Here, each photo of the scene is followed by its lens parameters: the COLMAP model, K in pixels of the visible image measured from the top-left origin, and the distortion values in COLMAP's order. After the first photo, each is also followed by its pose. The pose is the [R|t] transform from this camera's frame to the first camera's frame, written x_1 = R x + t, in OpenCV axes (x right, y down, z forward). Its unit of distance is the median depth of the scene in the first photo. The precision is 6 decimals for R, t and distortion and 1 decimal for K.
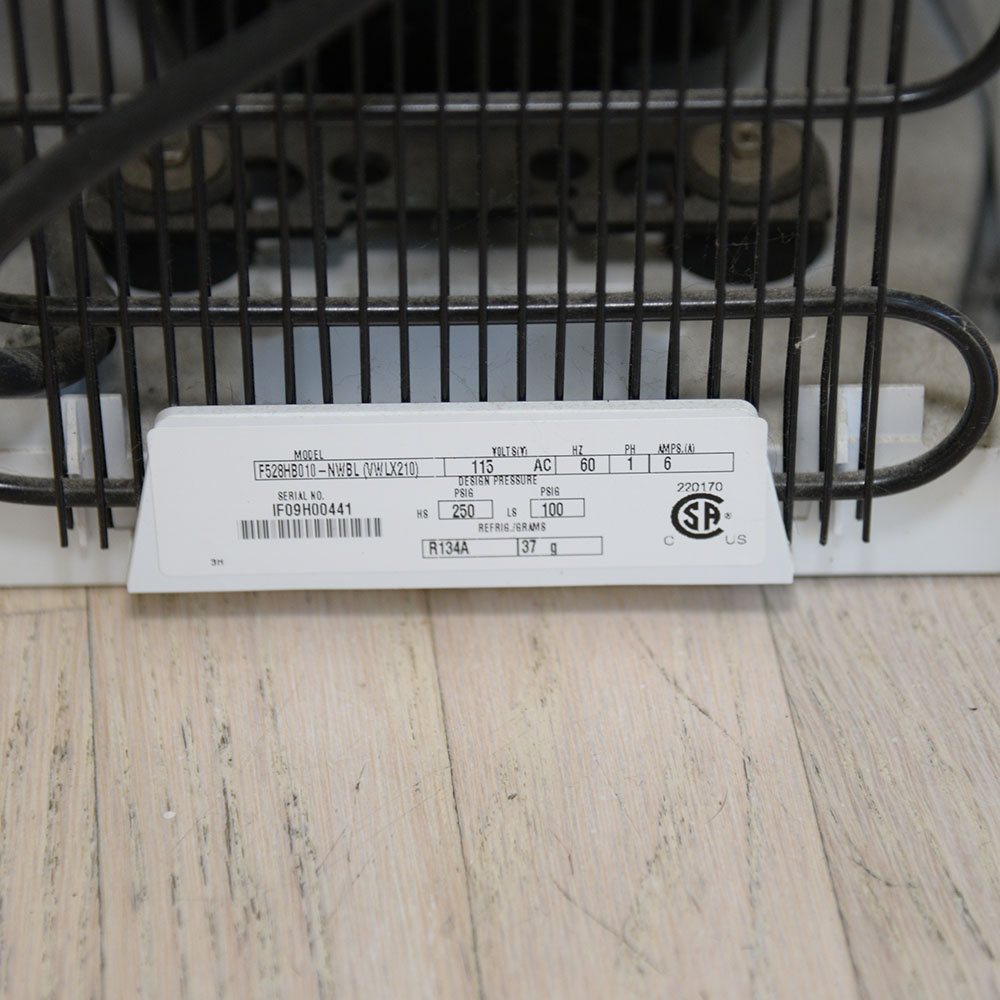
lens RADIAL K [[3785.4, 0, 534.7], [0, 3785.4, 532.2], [0, 0, 1]] dist [0.595101, 0.000000]
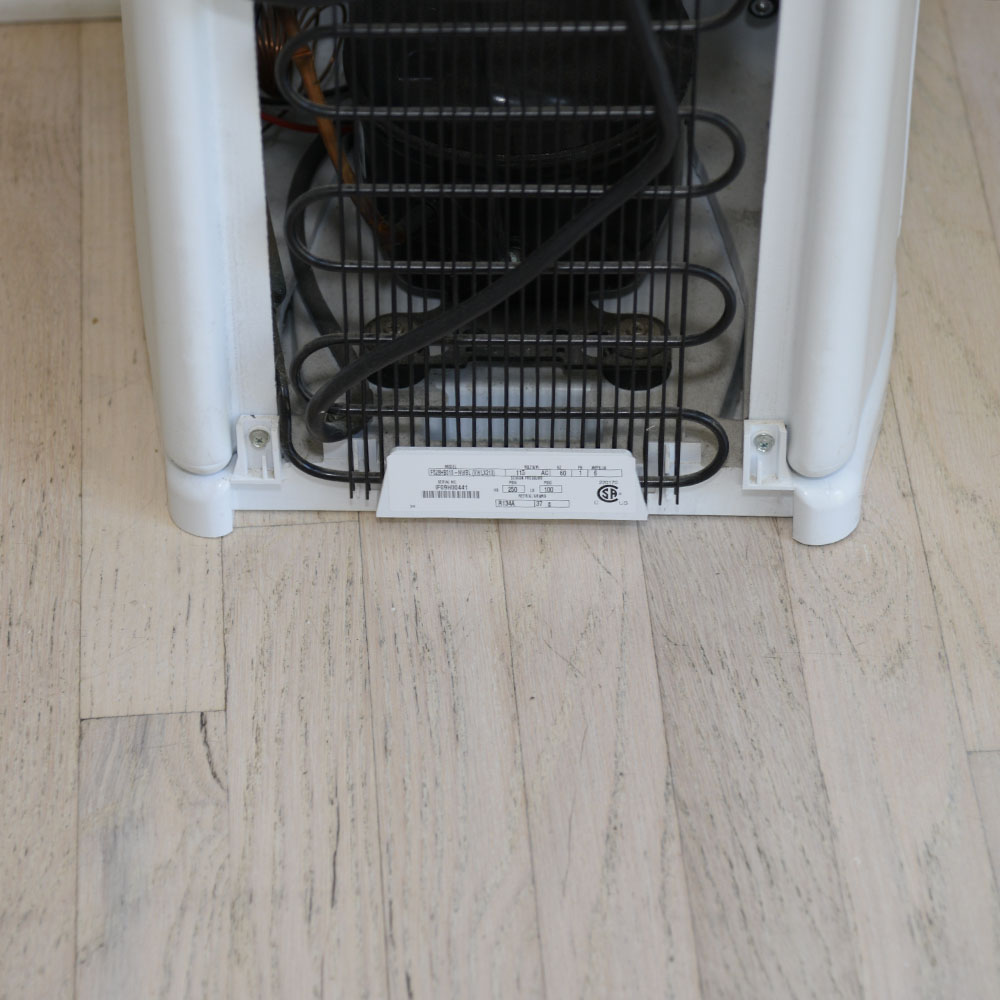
lens RADIAL K [[4039.3, 0, 505.7], [0, 4039.3, 498.8], [0, 0, 1]] dist [0.637649, 0.000000]
pose [[0.998987, 0.025312, -0.037209, 0.075044], [-0.022241, 0.996487, 0.080743, -0.212923], [0.039122, -0.079834, 0.996040, -1.629114]]
